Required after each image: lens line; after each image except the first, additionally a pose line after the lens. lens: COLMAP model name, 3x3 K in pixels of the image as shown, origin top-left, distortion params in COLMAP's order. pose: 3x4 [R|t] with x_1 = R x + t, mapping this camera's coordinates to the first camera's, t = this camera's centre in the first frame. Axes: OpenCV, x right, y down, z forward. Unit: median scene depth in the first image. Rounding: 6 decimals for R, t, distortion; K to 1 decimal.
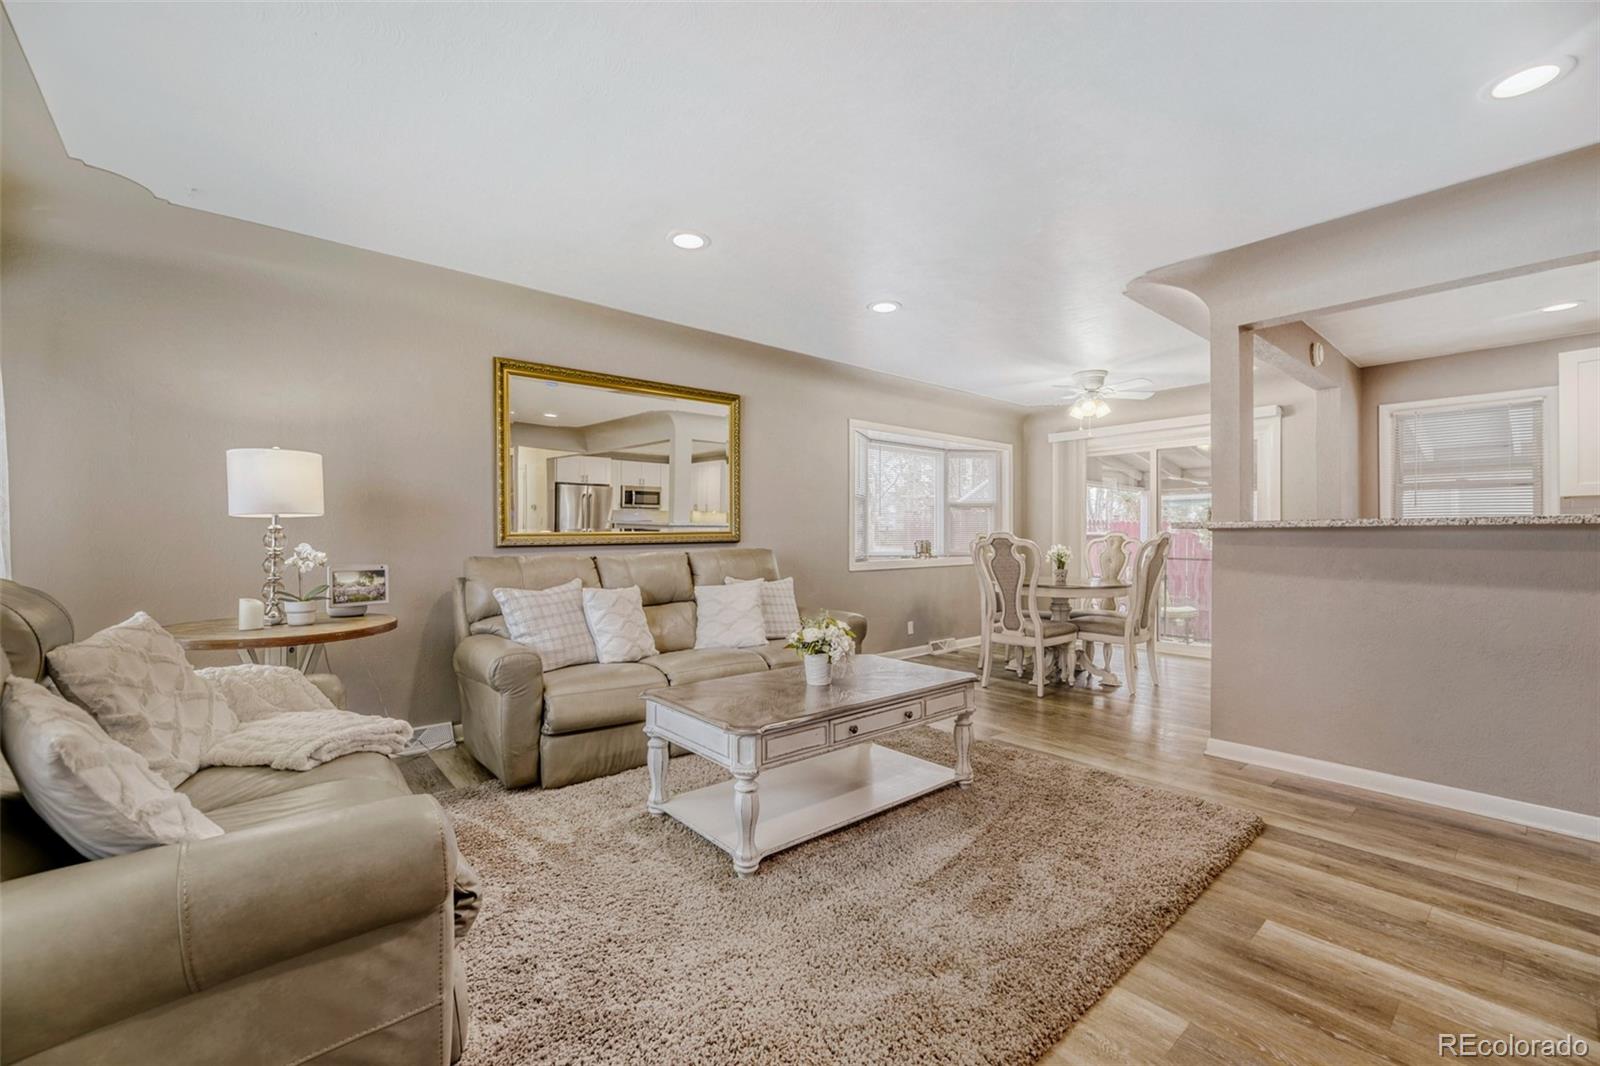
lens RADIAL K [[657.9, 0, 807.1], [0, 657.9, 524.7], [0, 0, 1]] dist [0.017099, 0.000143]
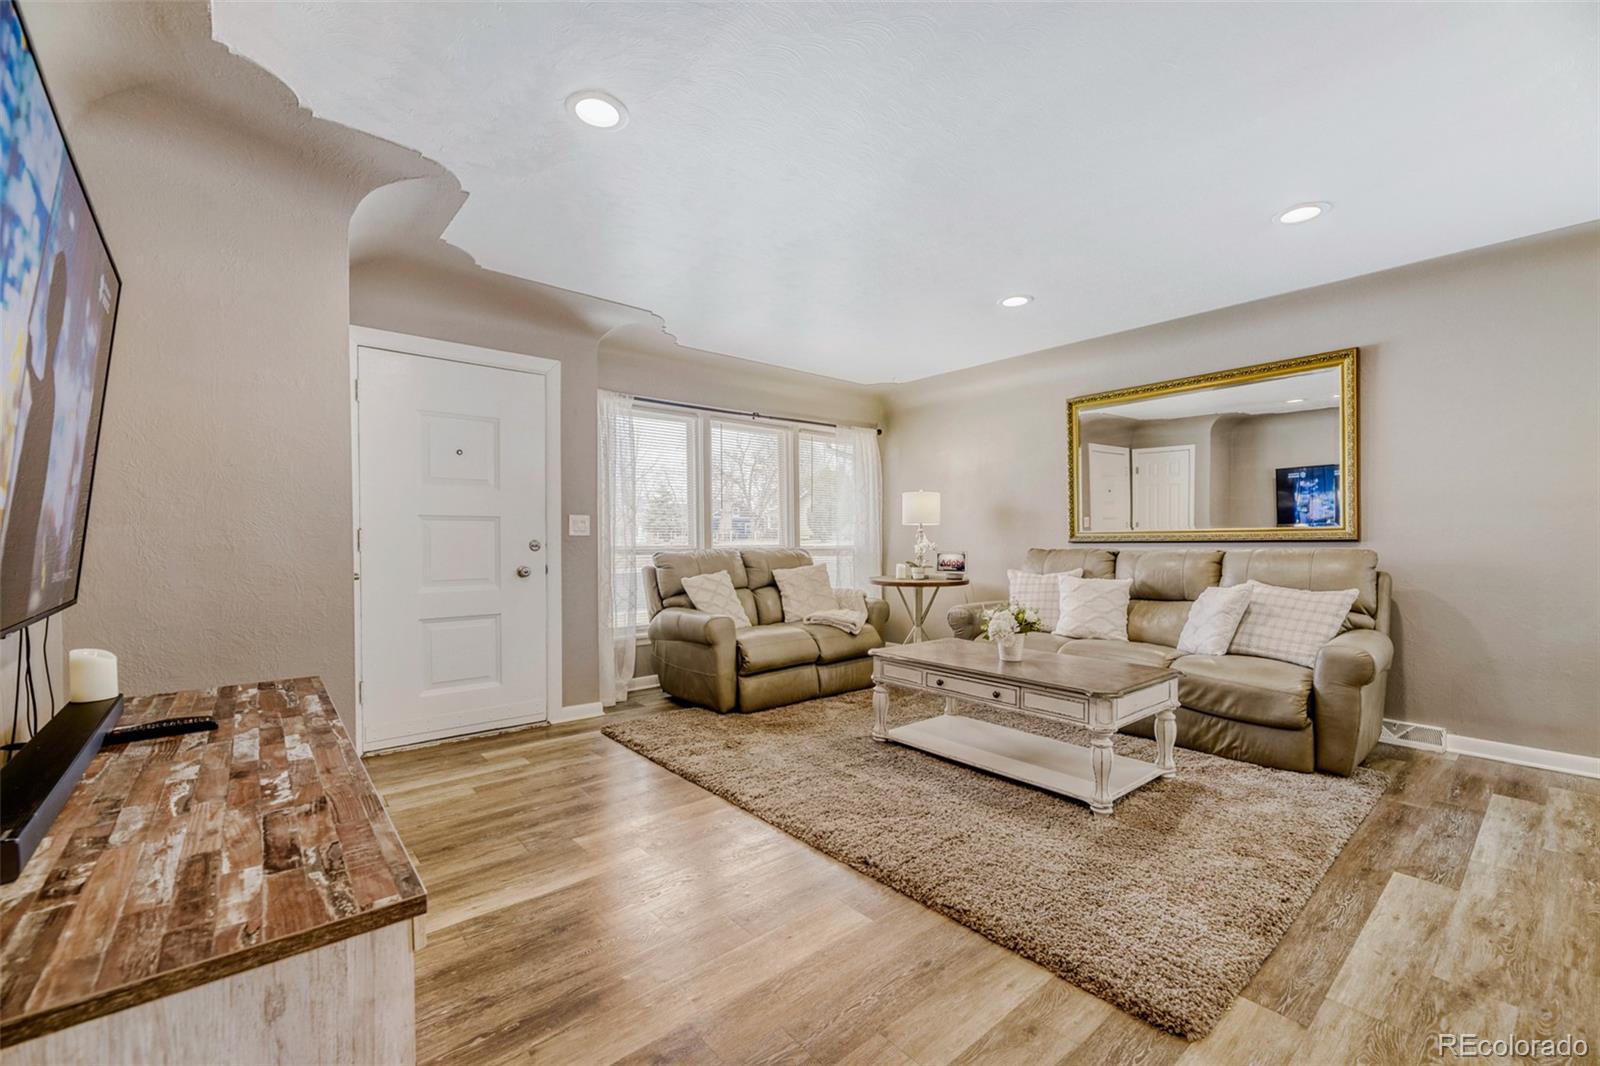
lens RADIAL K [[660.0, 0, 796.2], [0, 660.0, 539.8], [0, 0, 1]] dist [-0.002281, -0.000449]
pose [[-0.027452, 0.005535, -0.999608, 0.602336], [0.018548, 0.999815, 0.005027, 0.008641], [0.999451, -0.018403, -0.027549, 0.334890]]
